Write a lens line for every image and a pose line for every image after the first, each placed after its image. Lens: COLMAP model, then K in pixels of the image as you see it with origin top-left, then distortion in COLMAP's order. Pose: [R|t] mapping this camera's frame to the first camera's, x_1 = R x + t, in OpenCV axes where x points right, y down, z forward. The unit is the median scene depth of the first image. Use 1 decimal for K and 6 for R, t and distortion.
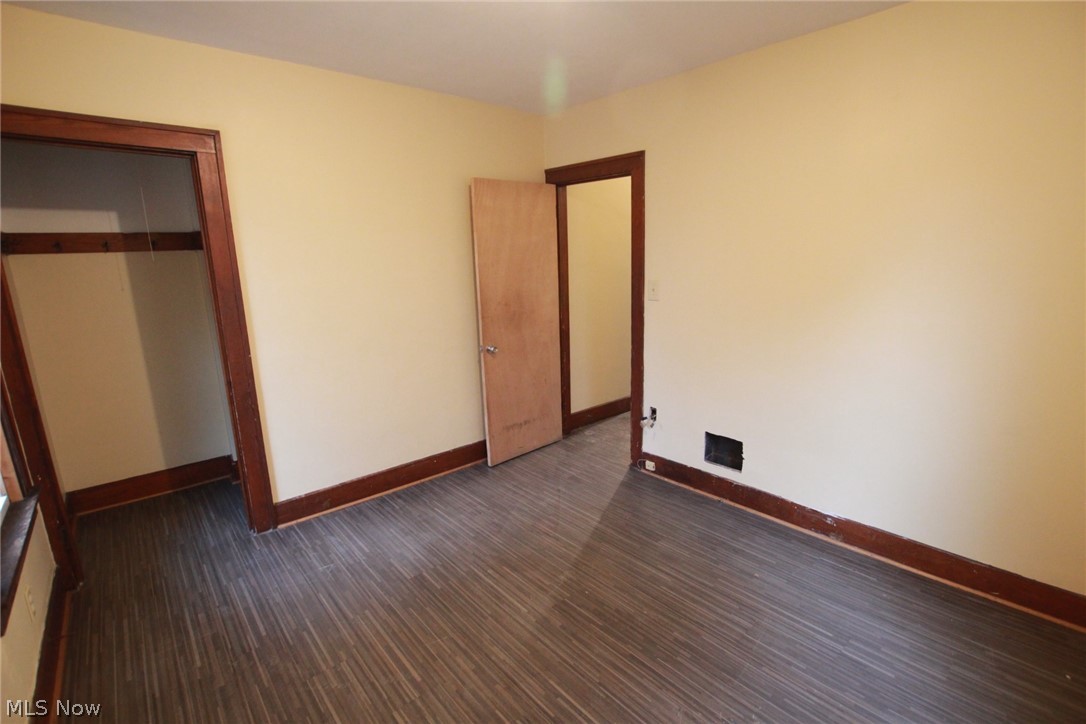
lens RADIAL K [[507.2, 0, 544.0], [0, 507.2, 363.5], [0, 0, 1]] dist [-0.000315, 0.000033]
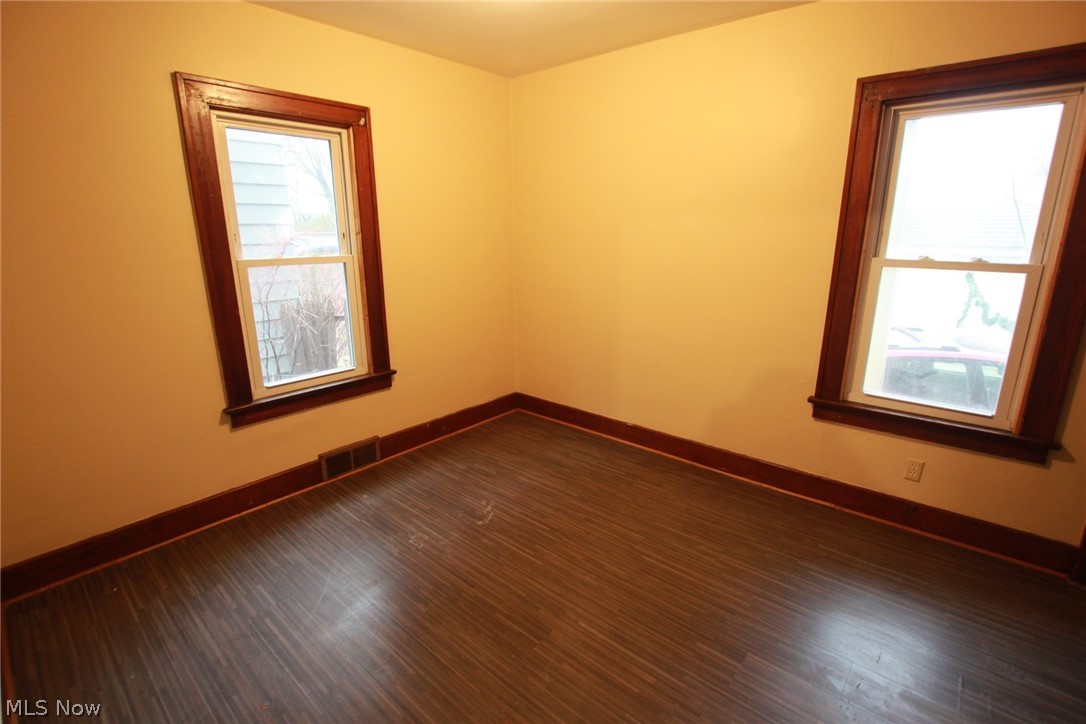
lens RADIAL K [[507.2, 0, 544.5], [0, 507.2, 359.9], [0, 0, 1]] dist [-0.000315, 0.000033]
pose [[-0.989564, 0.060841, -0.130622, 0.128181], [-0.003104, 0.897280, 0.441451, -0.360294], [0.144063, 0.437249, -0.887727, 1.747806]]
